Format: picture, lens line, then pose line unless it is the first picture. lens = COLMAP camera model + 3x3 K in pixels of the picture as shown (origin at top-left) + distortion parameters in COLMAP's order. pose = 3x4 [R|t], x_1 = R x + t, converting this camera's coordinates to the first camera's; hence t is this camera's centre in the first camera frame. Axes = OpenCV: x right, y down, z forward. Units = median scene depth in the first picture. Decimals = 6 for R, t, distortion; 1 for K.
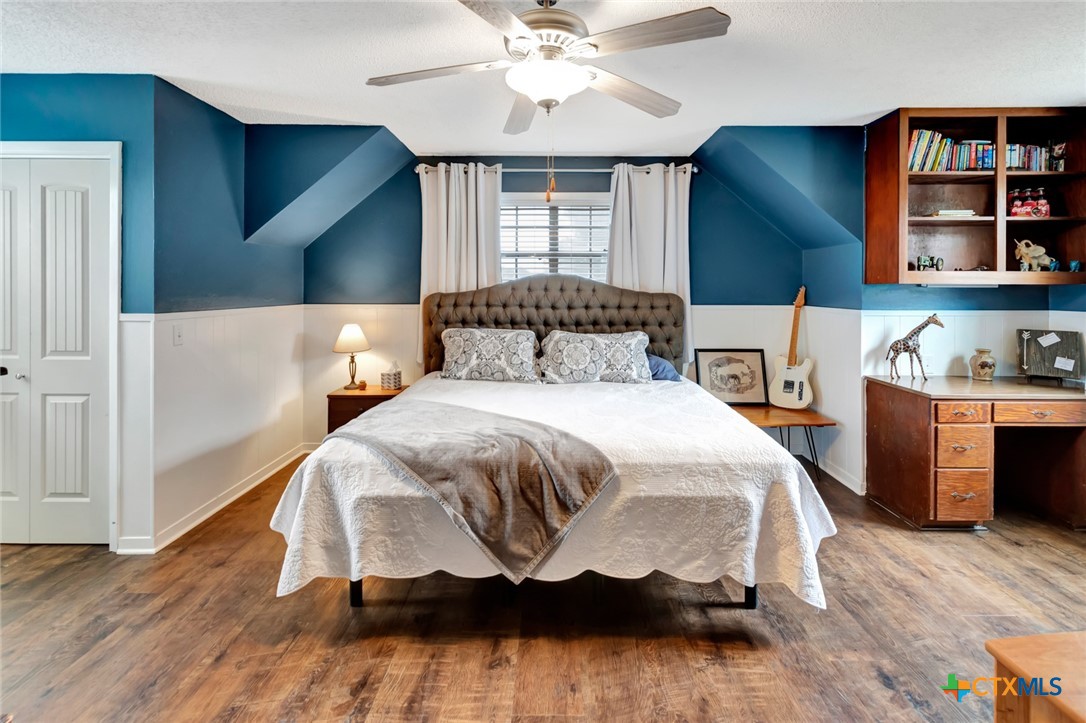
lens RADIAL K [[498.8, 0, 543.4], [0, 498.8, 283.8], [0, 0, 1]] dist [0.003802, 0.000285]
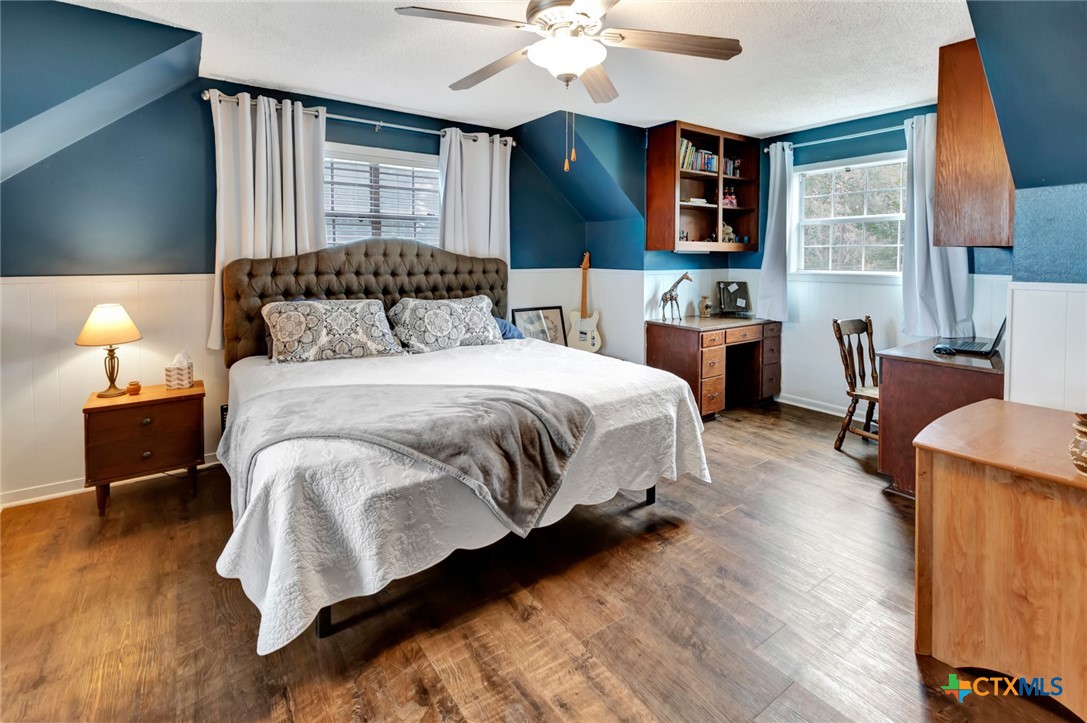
lens RADIAL K [[511.9, 0, 543.0], [0, 511.9, 265.9], [0, 0, 1]] dist [0.003361, -0.000248]
pose [[0.809862, -0.011869, 0.586500, -0.385787], [-0.005911, 0.999579, 0.028389, 0.004630], [-0.586590, -0.026458, 0.809452, 0.079976]]
